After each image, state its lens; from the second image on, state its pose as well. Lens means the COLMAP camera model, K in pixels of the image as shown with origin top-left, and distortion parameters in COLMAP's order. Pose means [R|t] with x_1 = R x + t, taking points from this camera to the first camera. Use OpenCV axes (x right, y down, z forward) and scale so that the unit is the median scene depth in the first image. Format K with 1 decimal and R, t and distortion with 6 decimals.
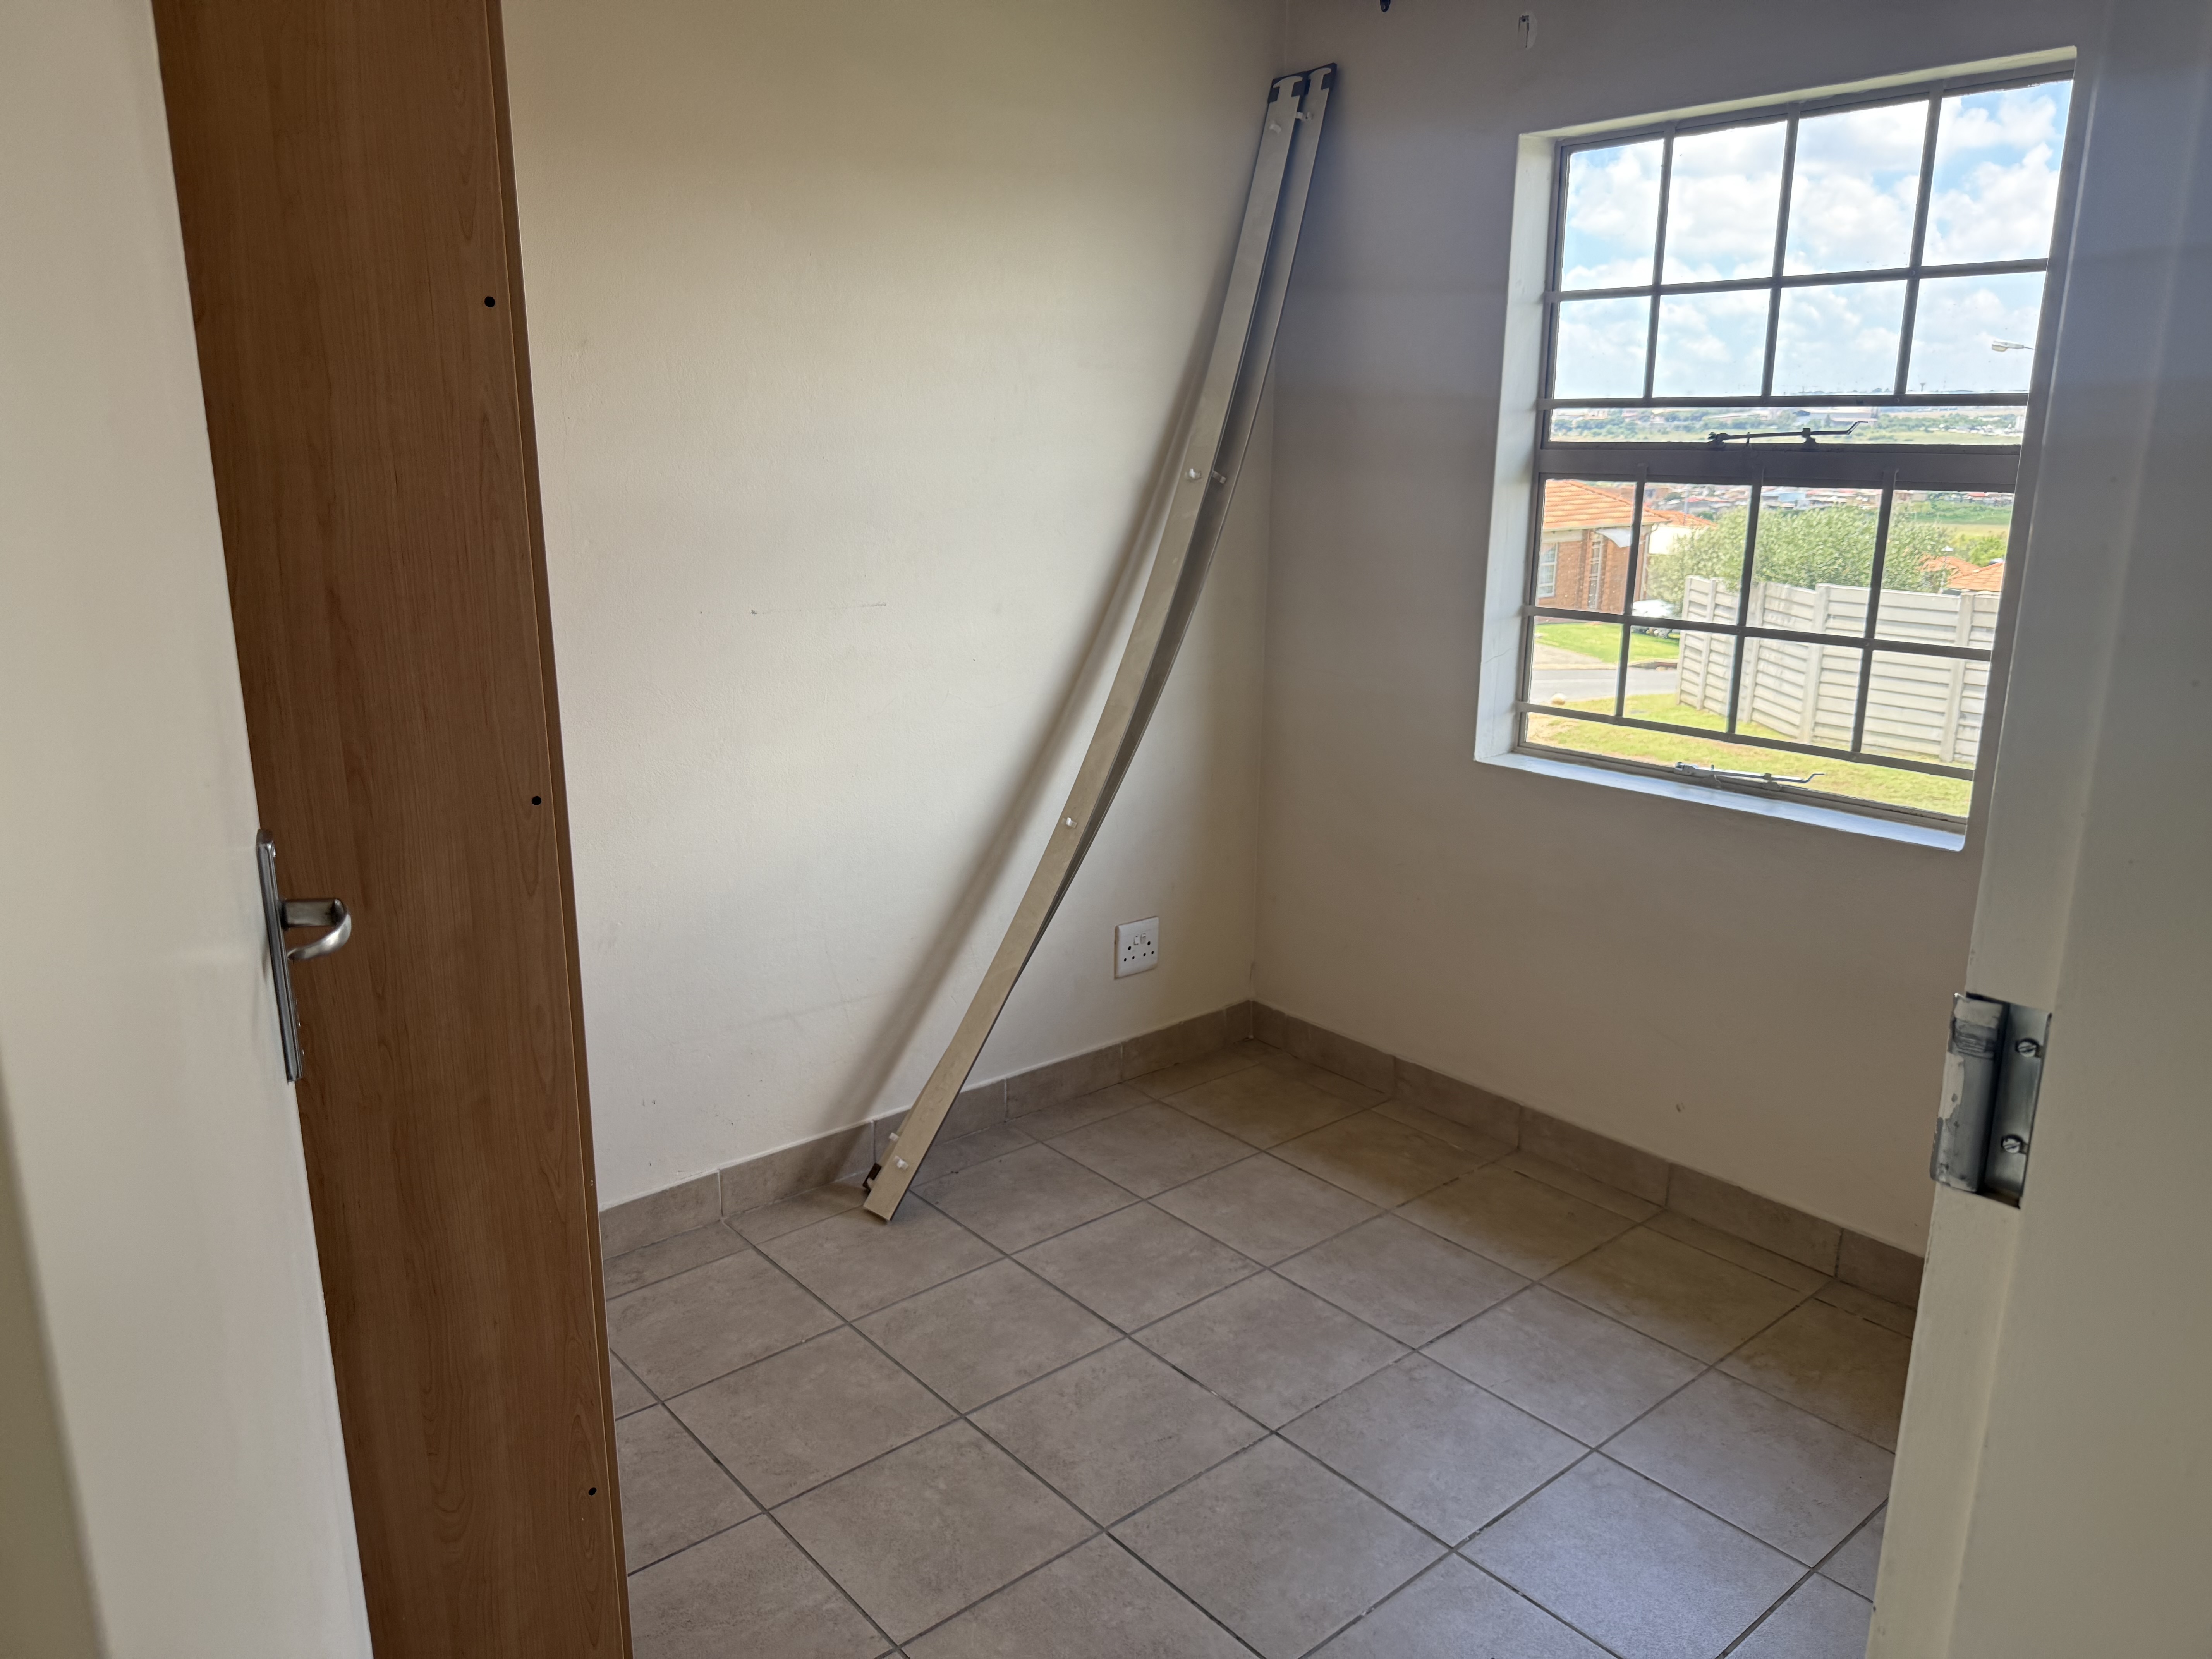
lens RADIAL K [[1554.7, 0, 1106.5], [0, 1554.7, 837.7], [0, 0, 1]] dist [0.188983, -0.422246]
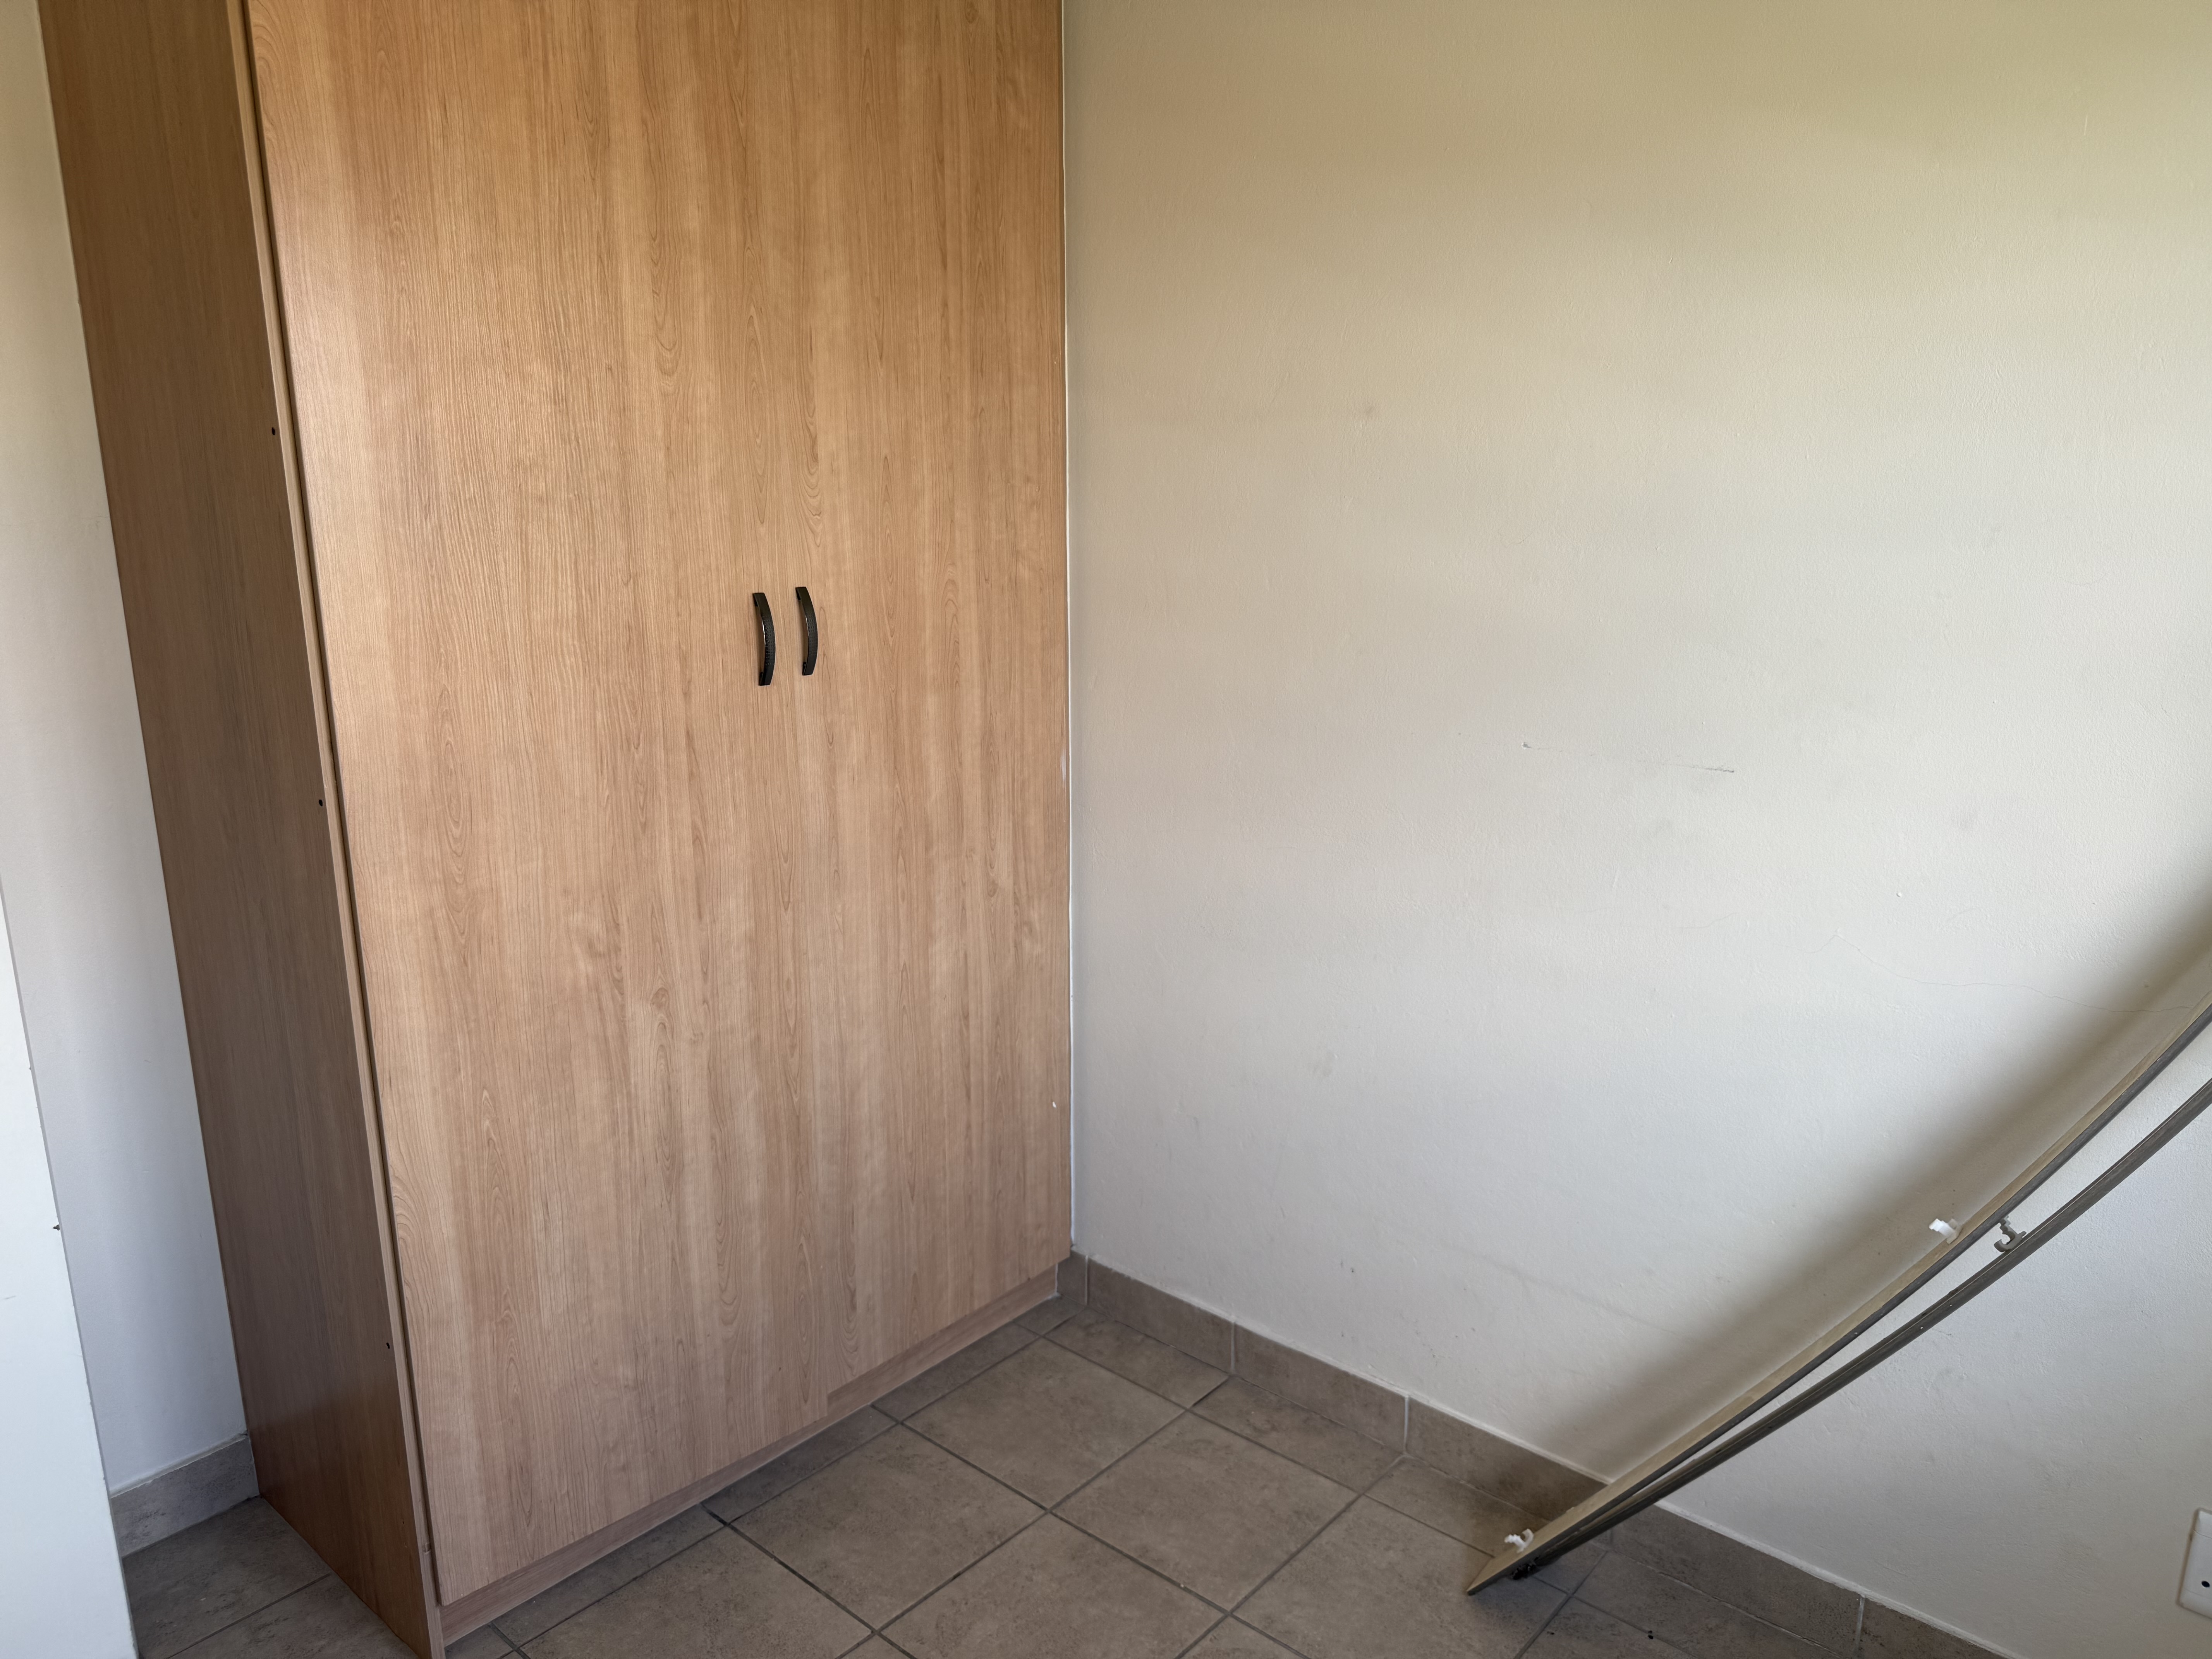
lens RADIAL K [[1554.7, 0, 1106.5], [0, 1554.7, 837.7], [0, 0, 1]] dist [0.188983, -0.422246]
pose [[0.146778, 0.225889, -0.963032, 0.470731], [-0.242858, 0.952007, 0.186288, -0.186177], [0.958893, 0.206537, 0.194593, 0.641778]]
